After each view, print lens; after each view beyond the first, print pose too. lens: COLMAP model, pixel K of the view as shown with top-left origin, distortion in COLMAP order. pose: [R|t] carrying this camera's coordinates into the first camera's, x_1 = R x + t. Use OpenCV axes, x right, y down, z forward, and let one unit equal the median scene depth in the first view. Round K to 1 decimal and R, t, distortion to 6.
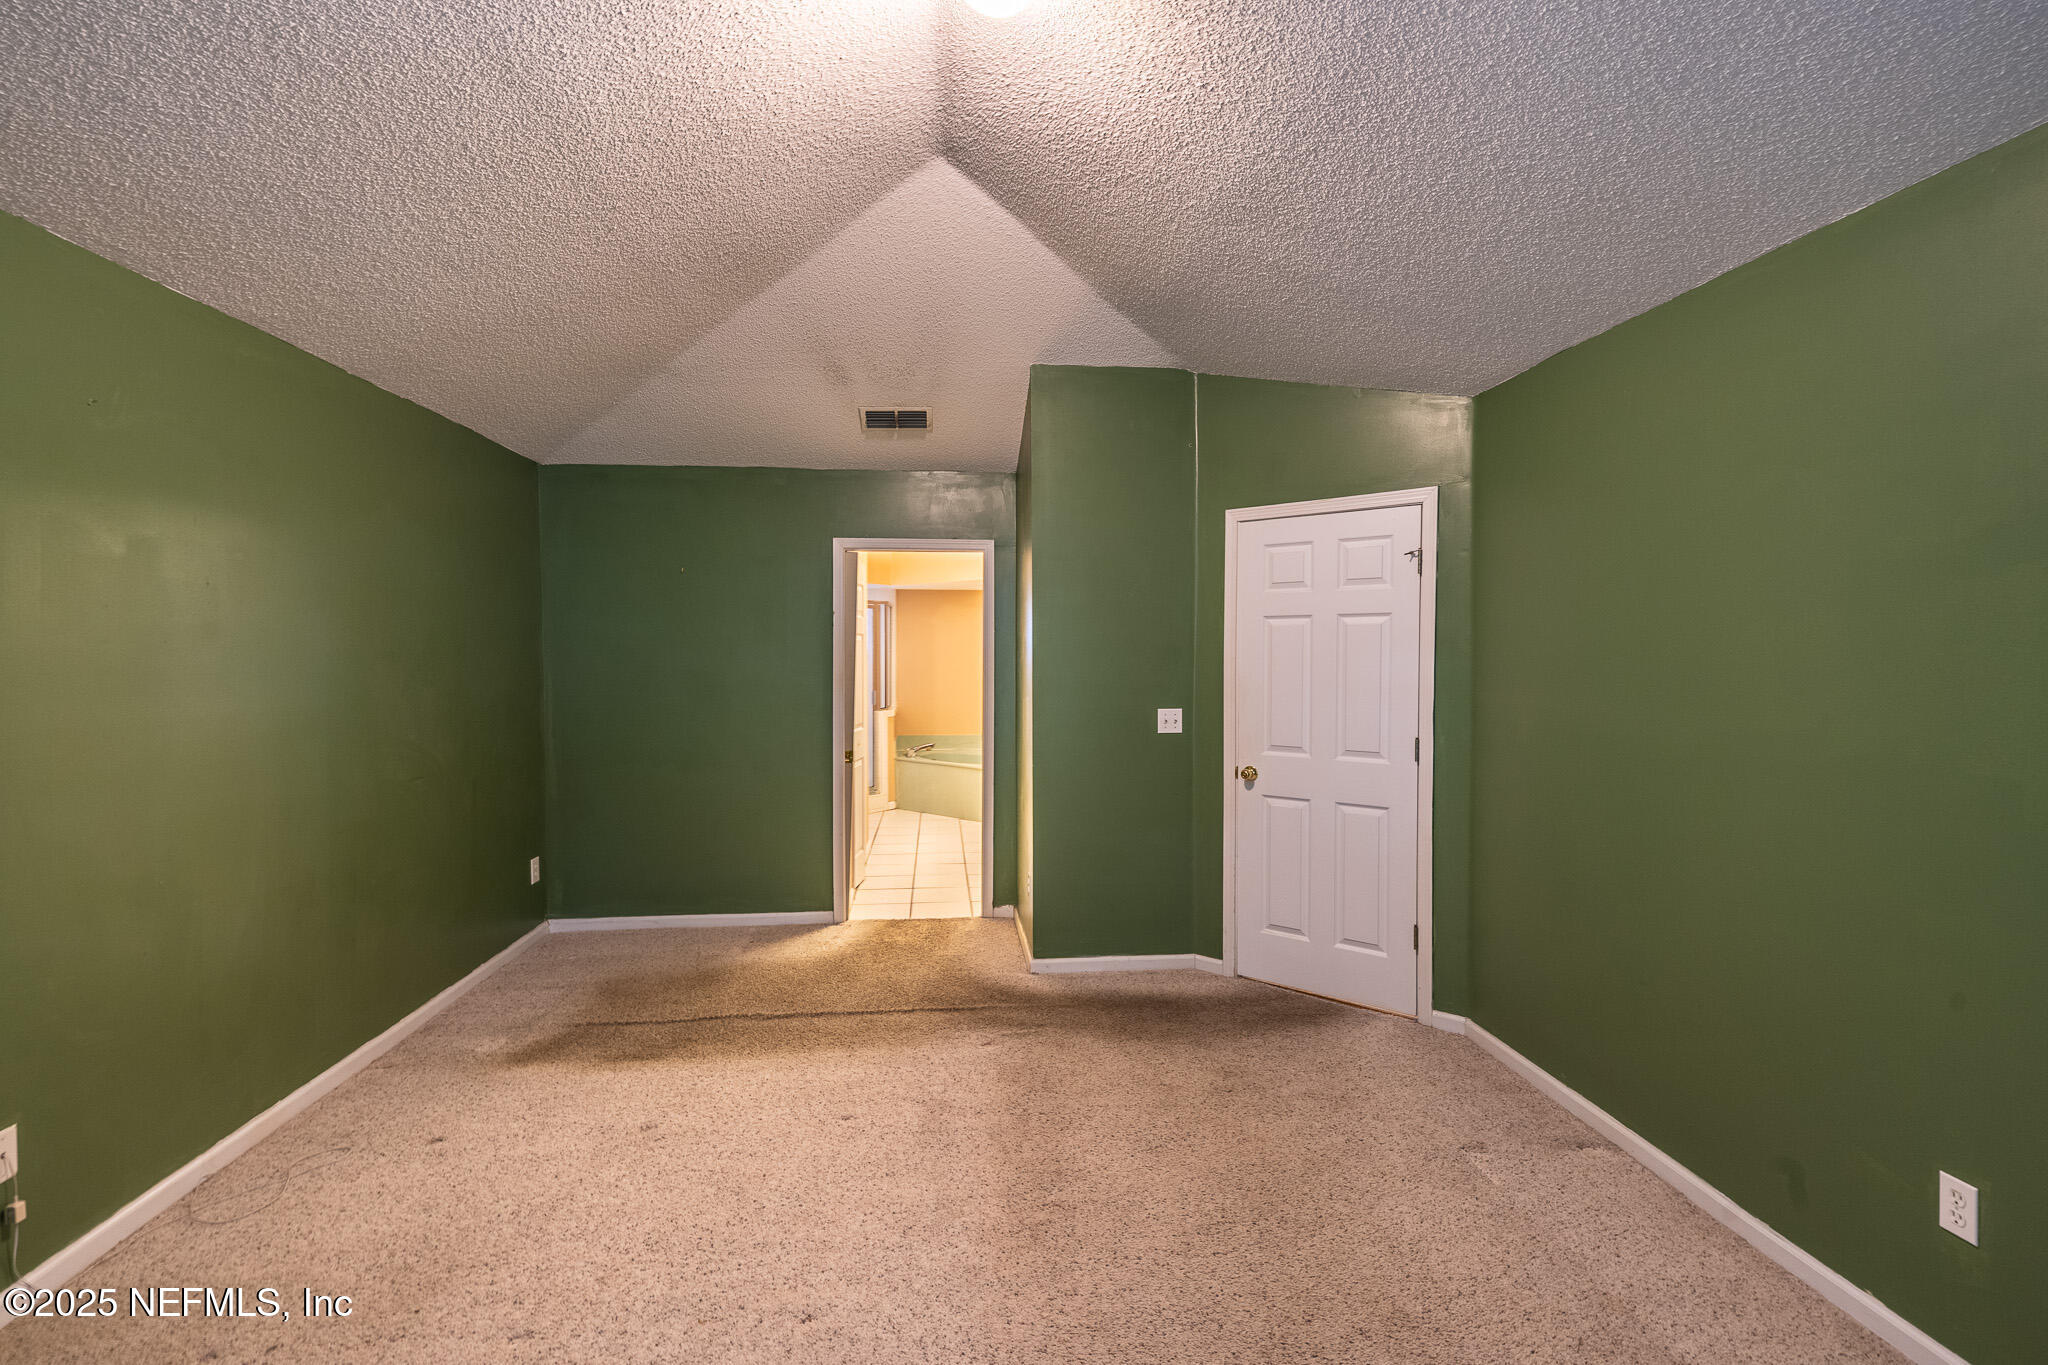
lens RADIAL K [[900.1, 0, 979.8], [0, 900.1, 684.2], [0, 0, 1]] dist [0.045443, -0.013715]
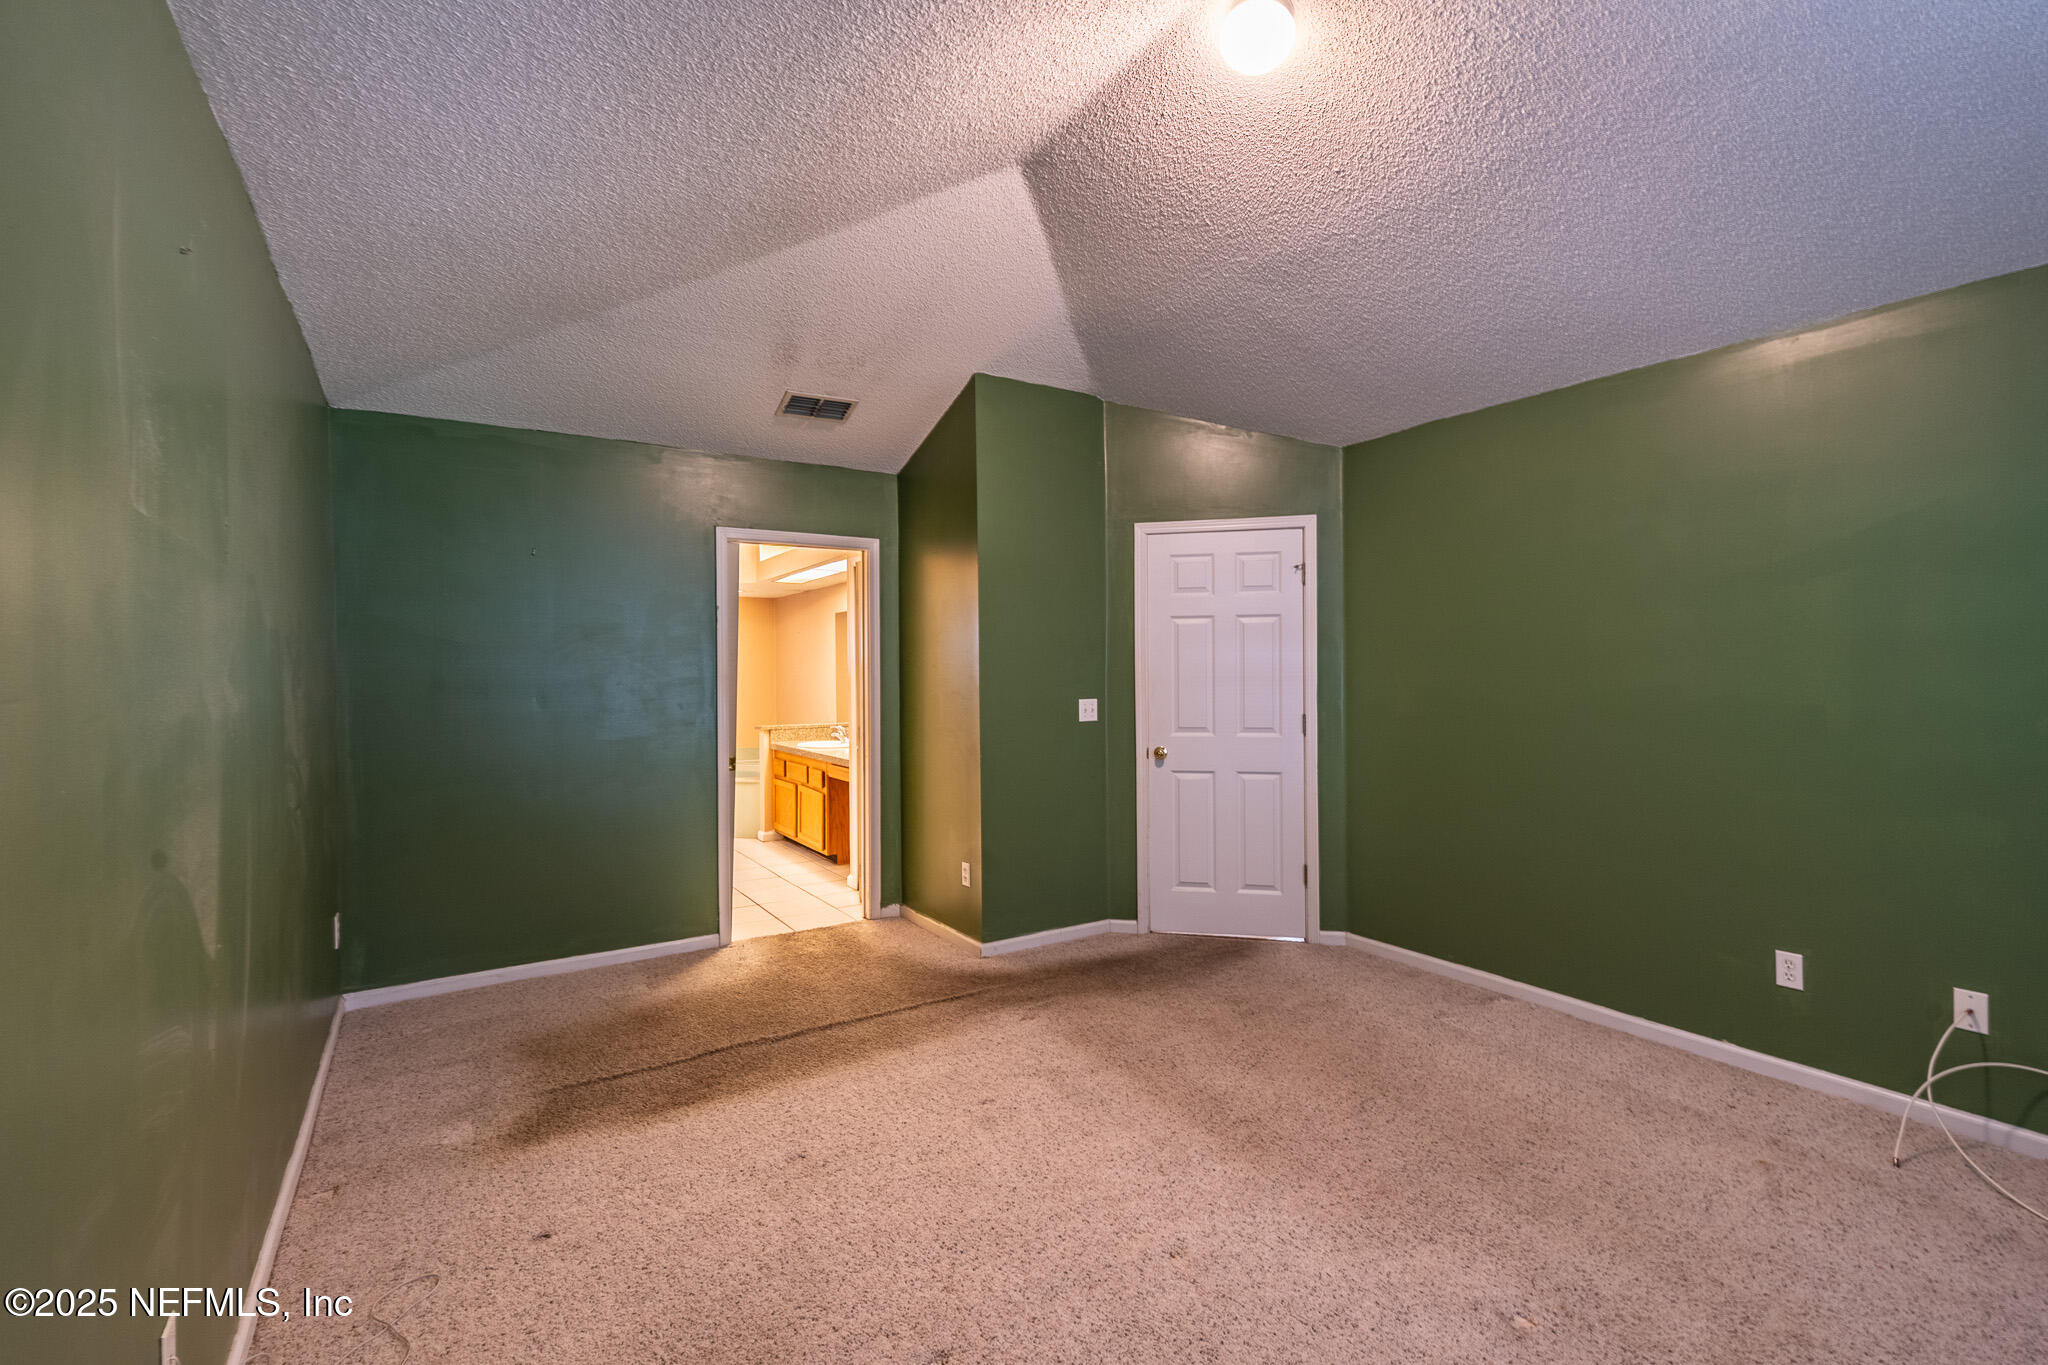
lens RADIAL K [[900.1, 0, 979.8], [0, 900.1, 684.2], [0, 0, 1]] dist [0.045443, -0.013715]
pose [[0.897433, -0.012756, 0.440967, -0.434968], [0.021972, 0.999634, -0.015800, 0.025795], [-0.440604, 0.023868, 0.897384, 0.073441]]
